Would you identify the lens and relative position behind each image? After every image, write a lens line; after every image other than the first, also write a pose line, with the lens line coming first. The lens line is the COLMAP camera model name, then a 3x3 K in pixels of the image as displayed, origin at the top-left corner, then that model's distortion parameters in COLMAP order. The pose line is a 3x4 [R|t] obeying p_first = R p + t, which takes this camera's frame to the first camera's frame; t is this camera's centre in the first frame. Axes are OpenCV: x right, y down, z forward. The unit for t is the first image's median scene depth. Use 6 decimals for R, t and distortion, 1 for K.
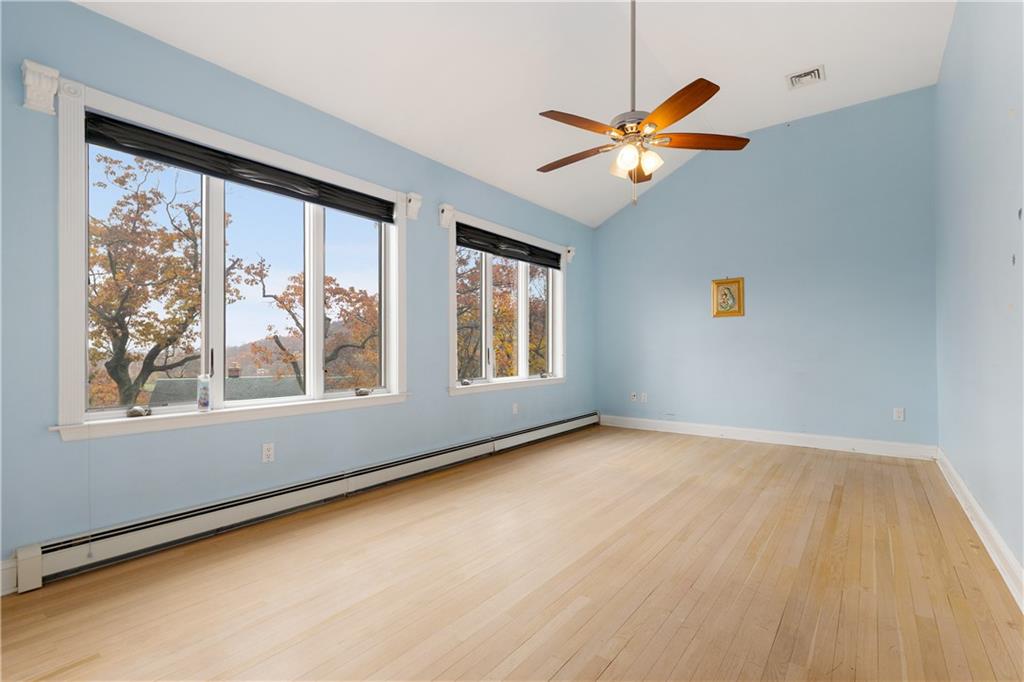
lens RADIAL K [[467.8, 0, 512.5], [0, 467.8, 345.9], [0, 0, 1]] dist [-0.001566, -0.000172]
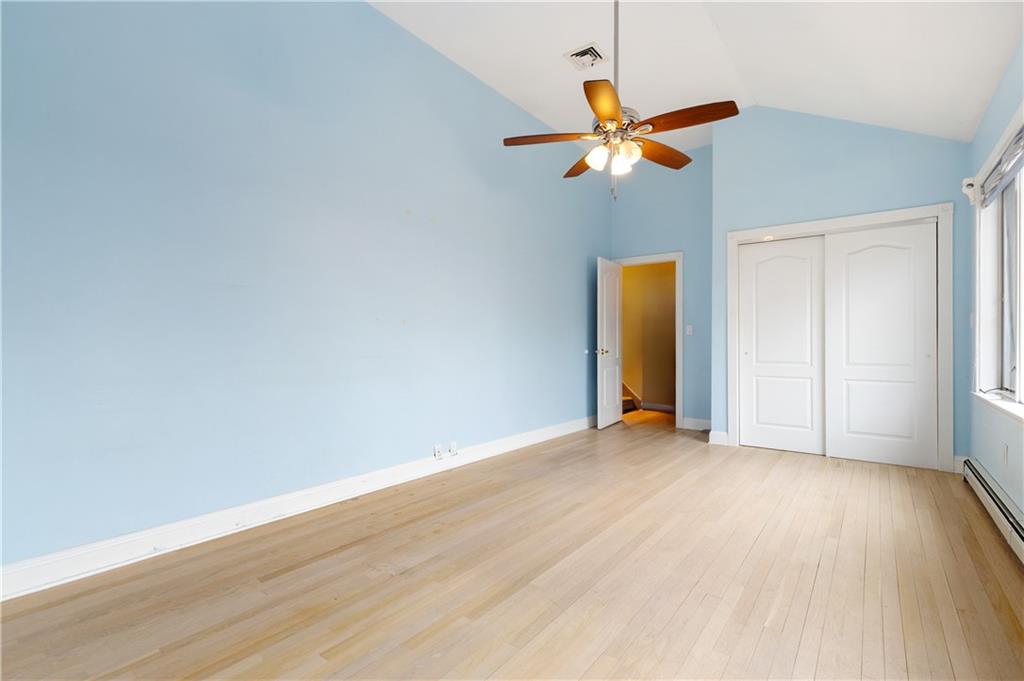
lens RADIAL K [[467.8, 0, 511.6], [0, 467.8, 343.2], [0, 0, 1]] dist [-0.001566, -0.000172]
pose [[-0.999990, 0.003930, 0.002241, 0.474909], [0.003897, 0.999884, -0.014744, 0.015498], [-0.002299, -0.014735, -0.999889, 1.981302]]
